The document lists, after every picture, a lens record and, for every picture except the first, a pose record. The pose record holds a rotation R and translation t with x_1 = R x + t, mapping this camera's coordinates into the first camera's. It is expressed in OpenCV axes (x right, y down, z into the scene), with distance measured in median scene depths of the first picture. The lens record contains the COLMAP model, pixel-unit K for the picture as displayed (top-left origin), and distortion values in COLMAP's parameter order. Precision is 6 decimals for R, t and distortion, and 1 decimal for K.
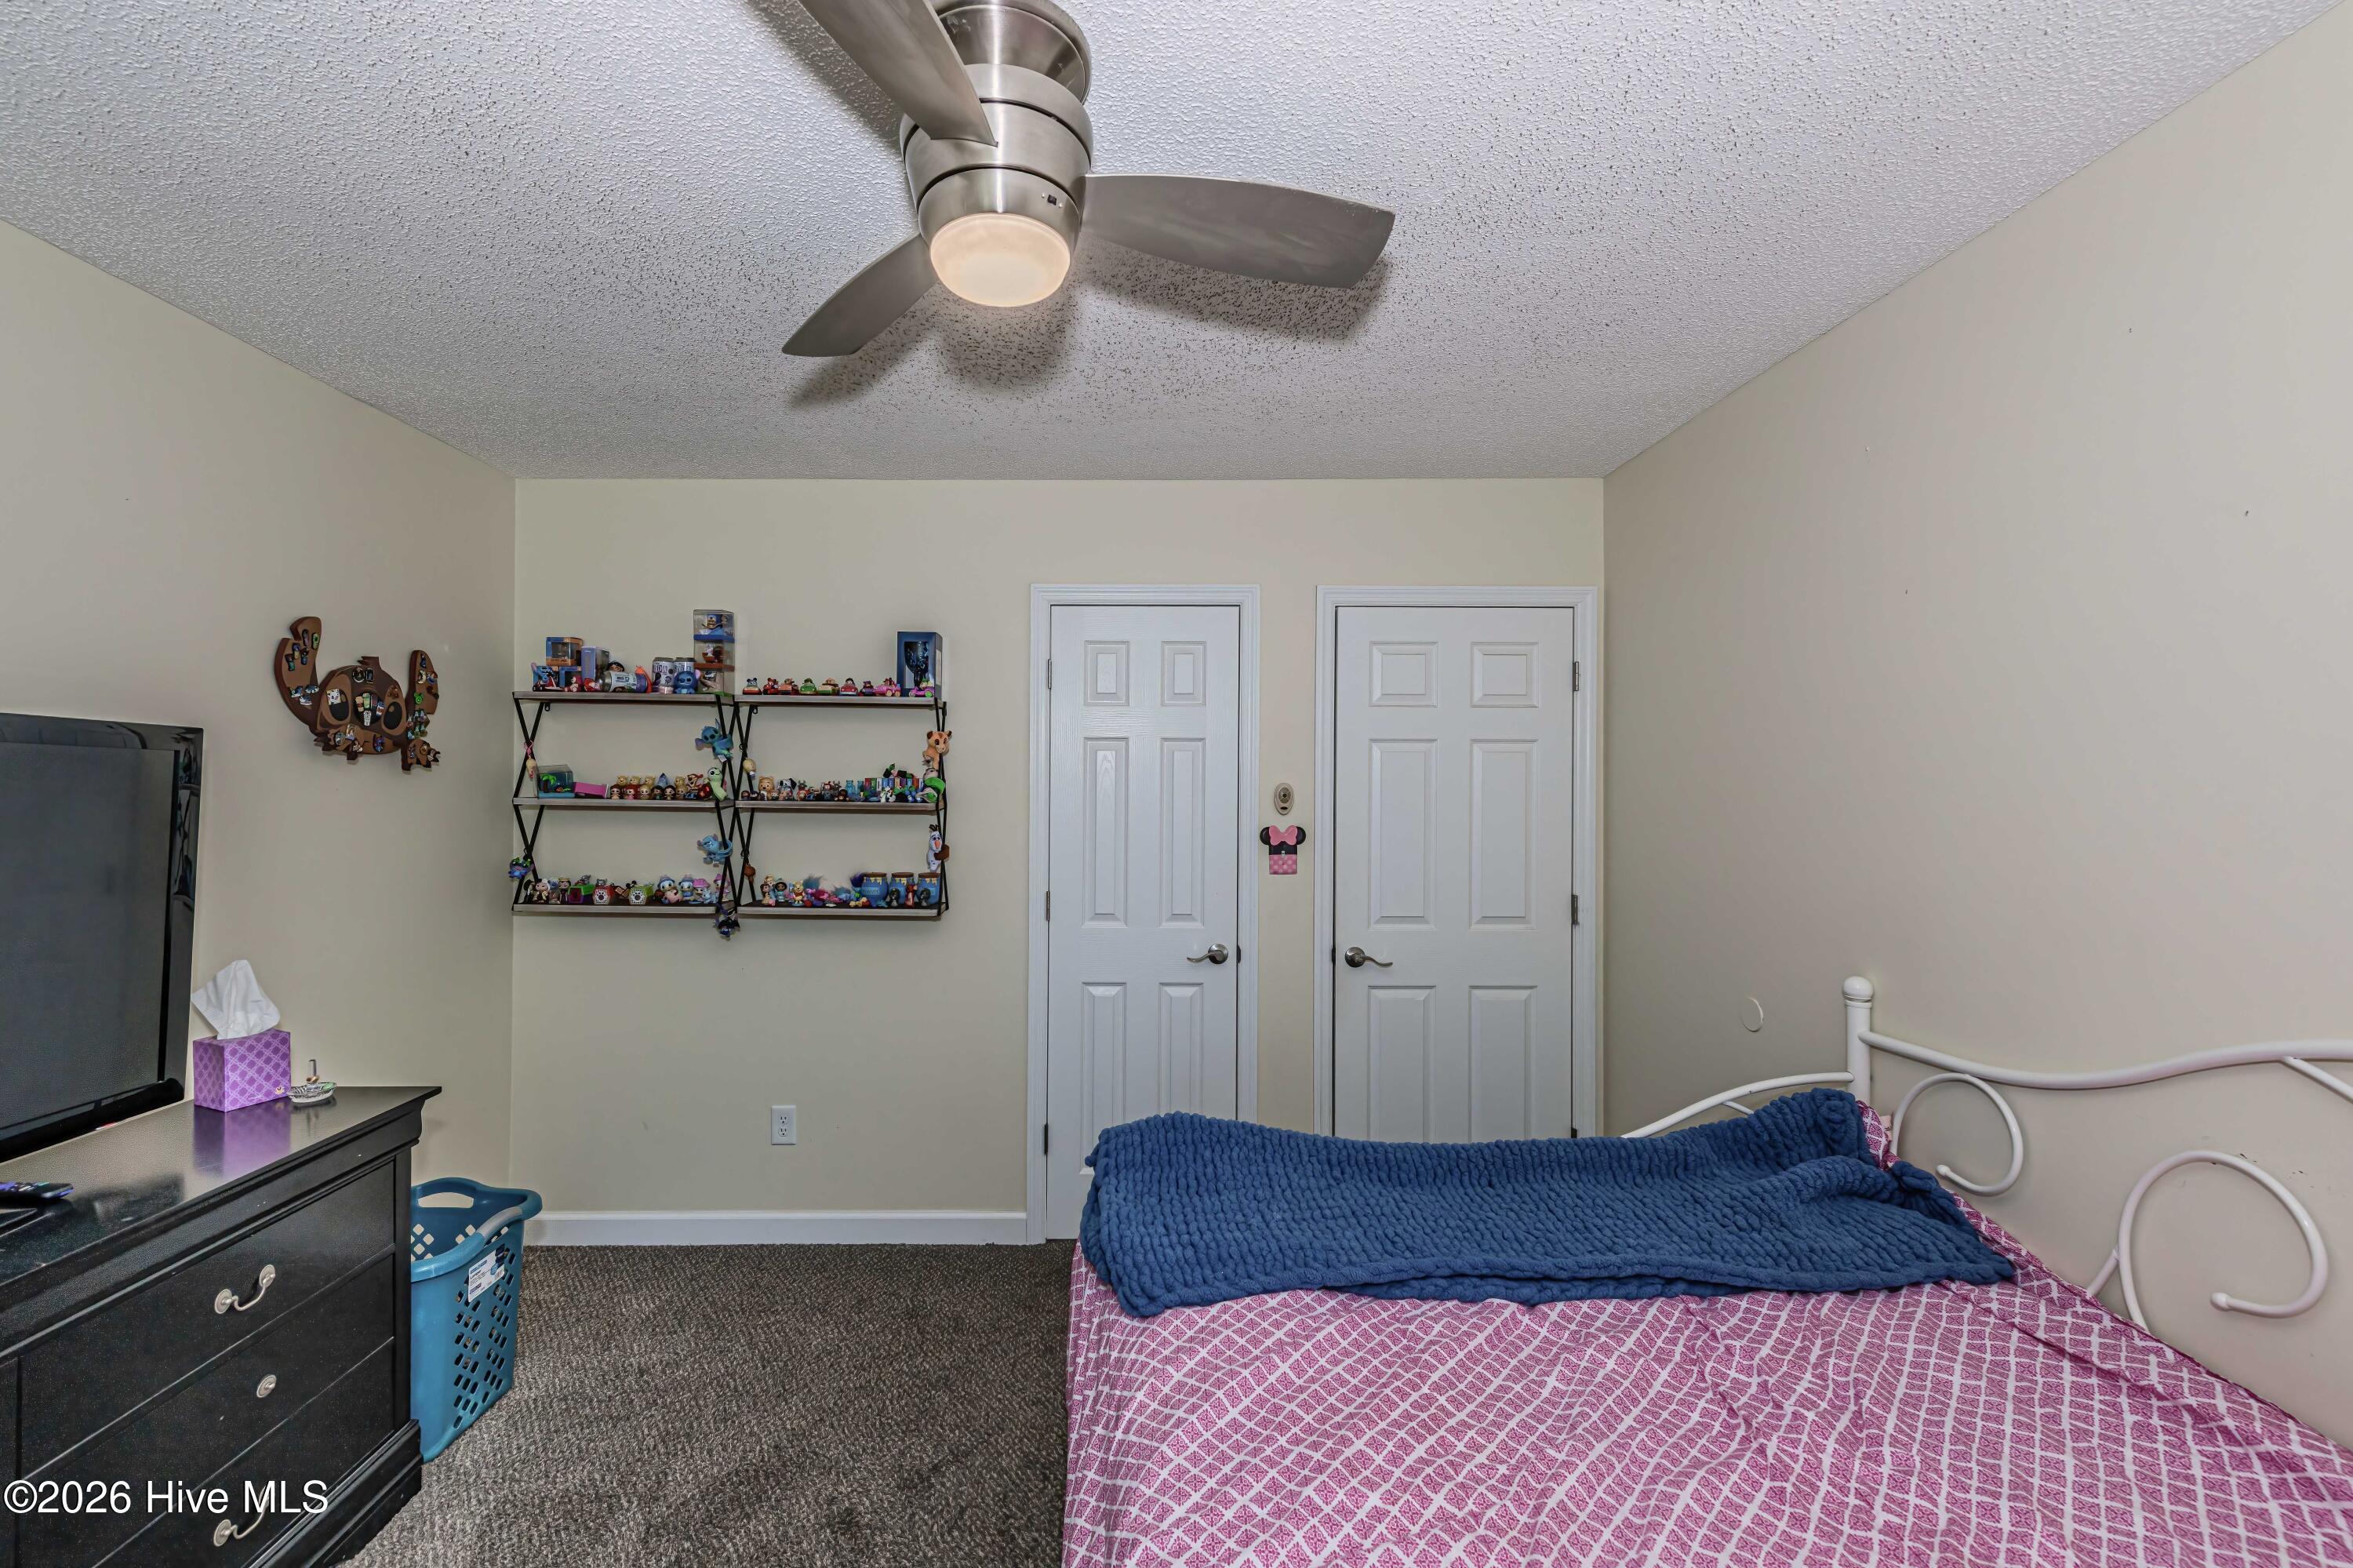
lens RADIAL K [[951.2, 0, 1162.3], [0, 951.2, 741.6], [0, 0, 1]] dist [0.001030, -0.000258]
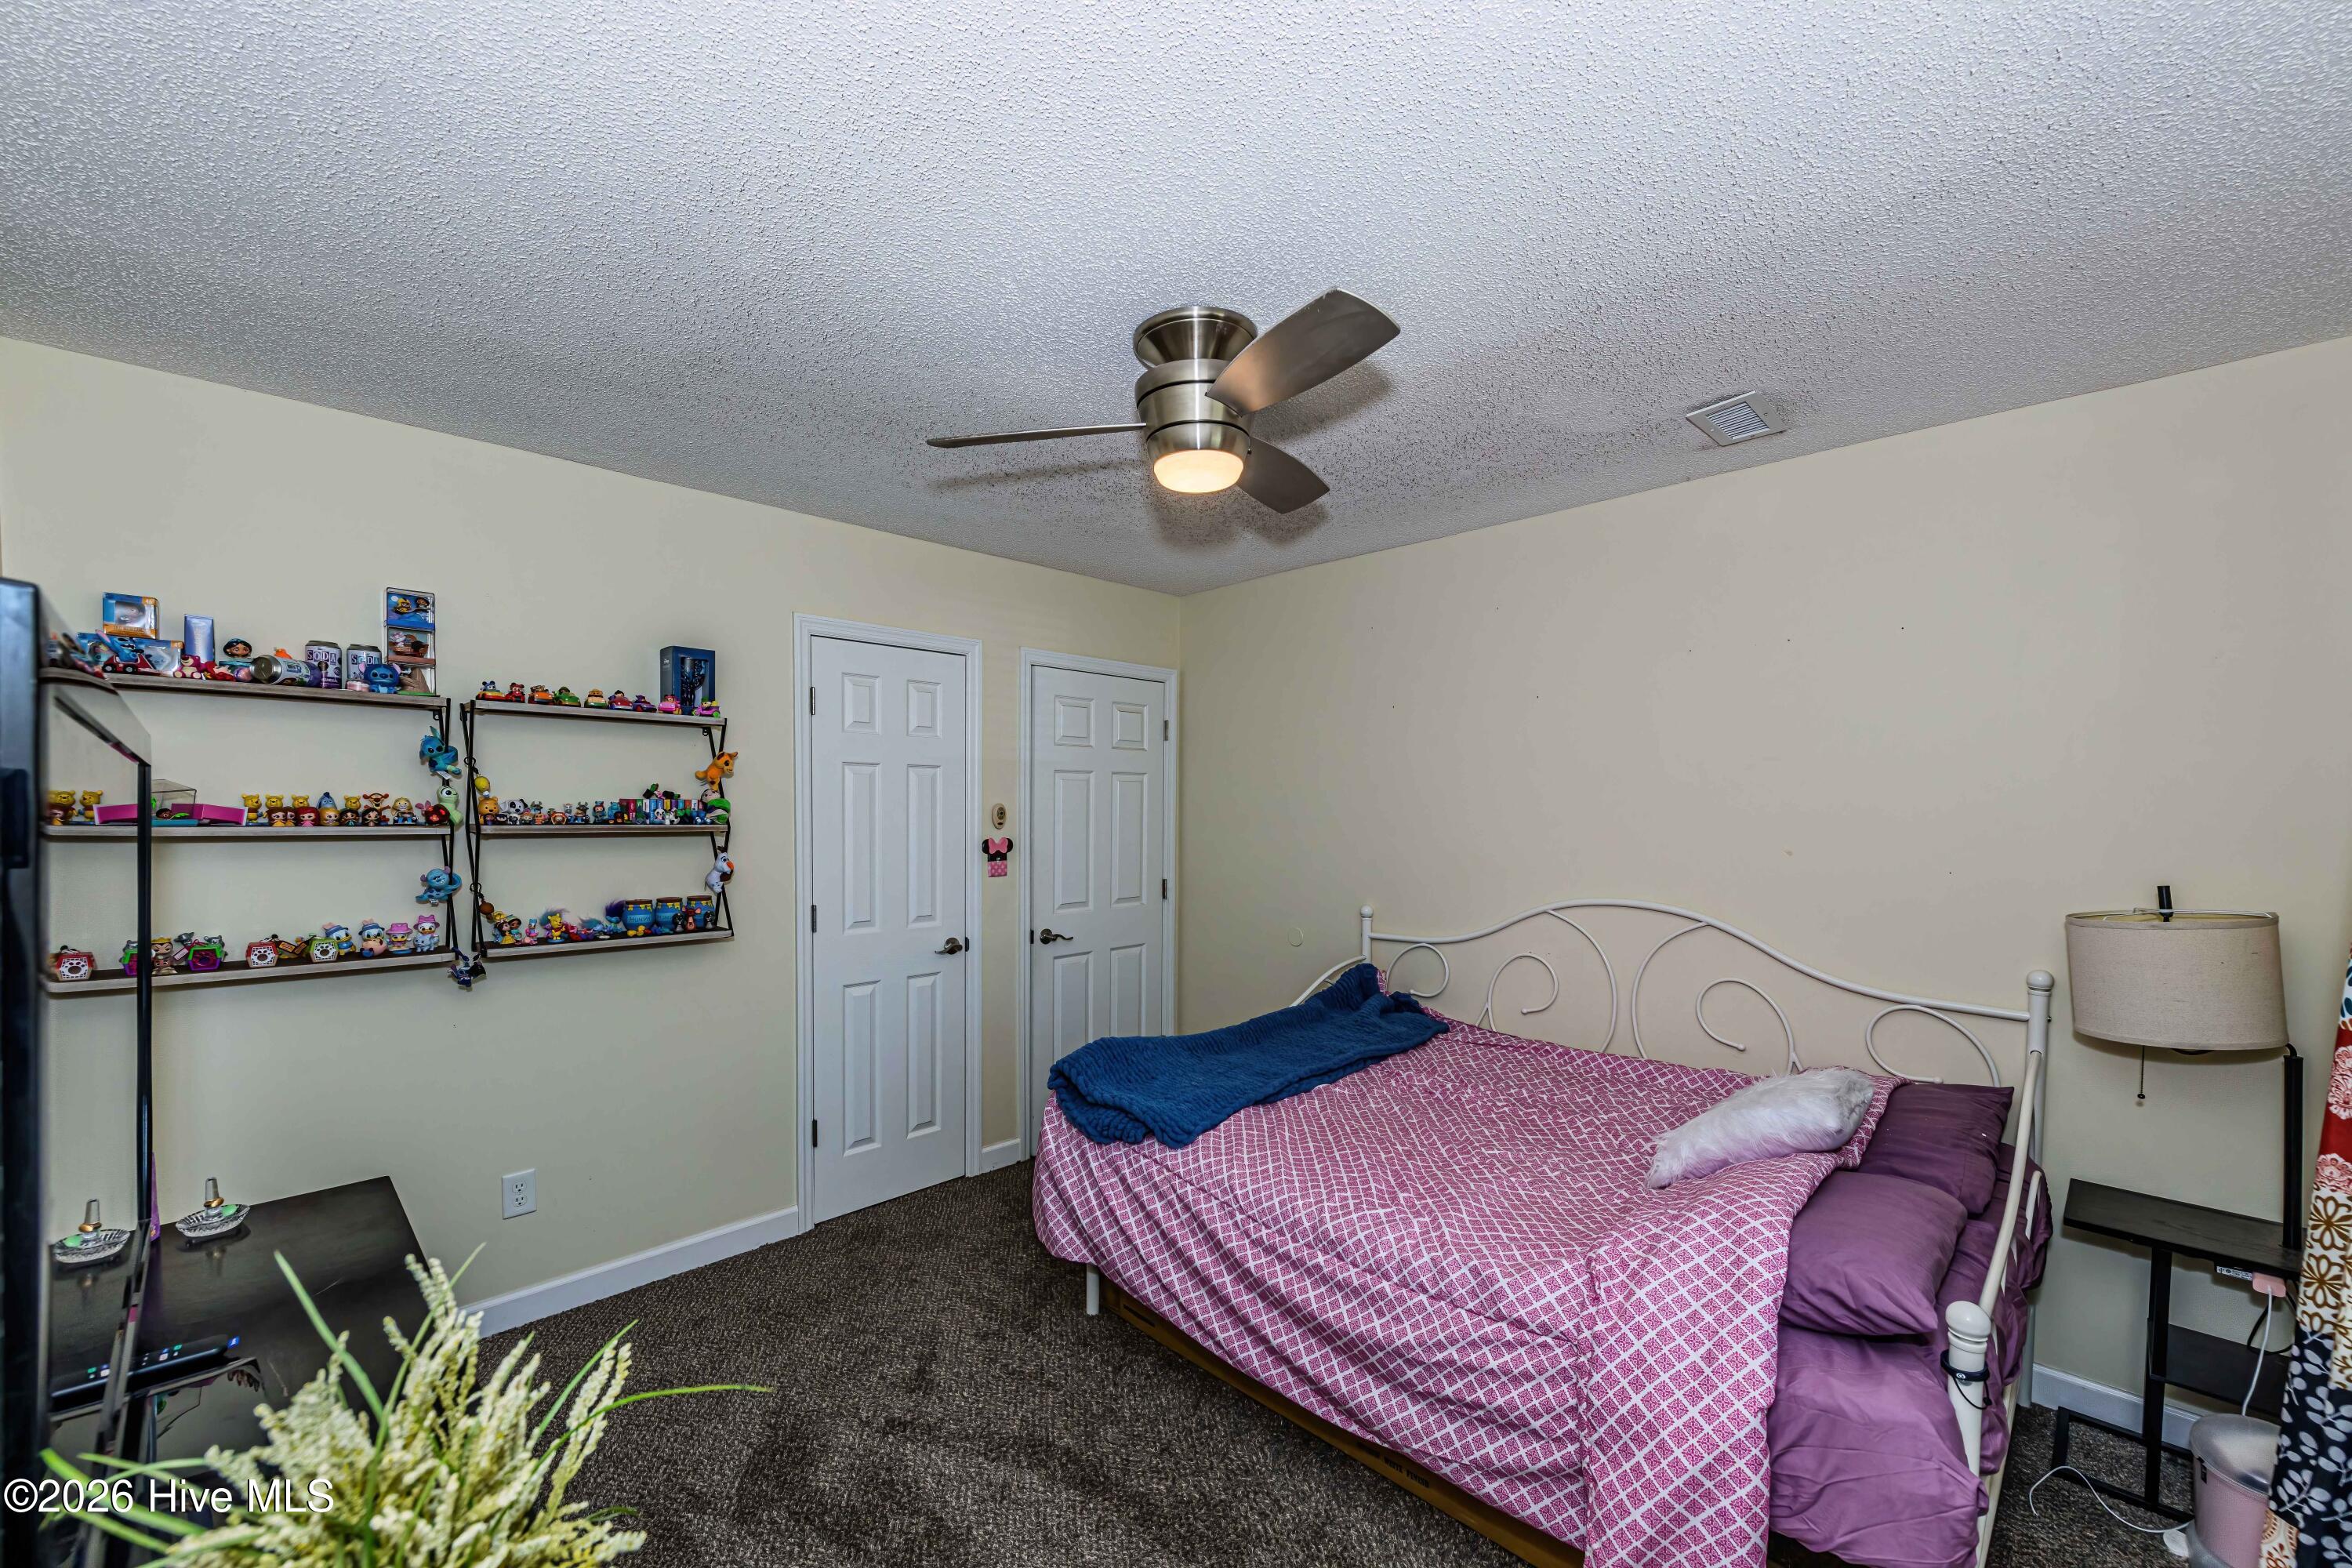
lens RADIAL K [[922.8, 0, 1176.0], [0, 922.8, 803.1], [0, 0, 1]] dist [0.007796, -0.000263]
pose [[0.703453, -0.001269, 0.710741, -0.586703], [-0.031020, 0.998991, 0.032486, -0.003679], [-0.710064, -0.044900, 0.702704, -0.015539]]
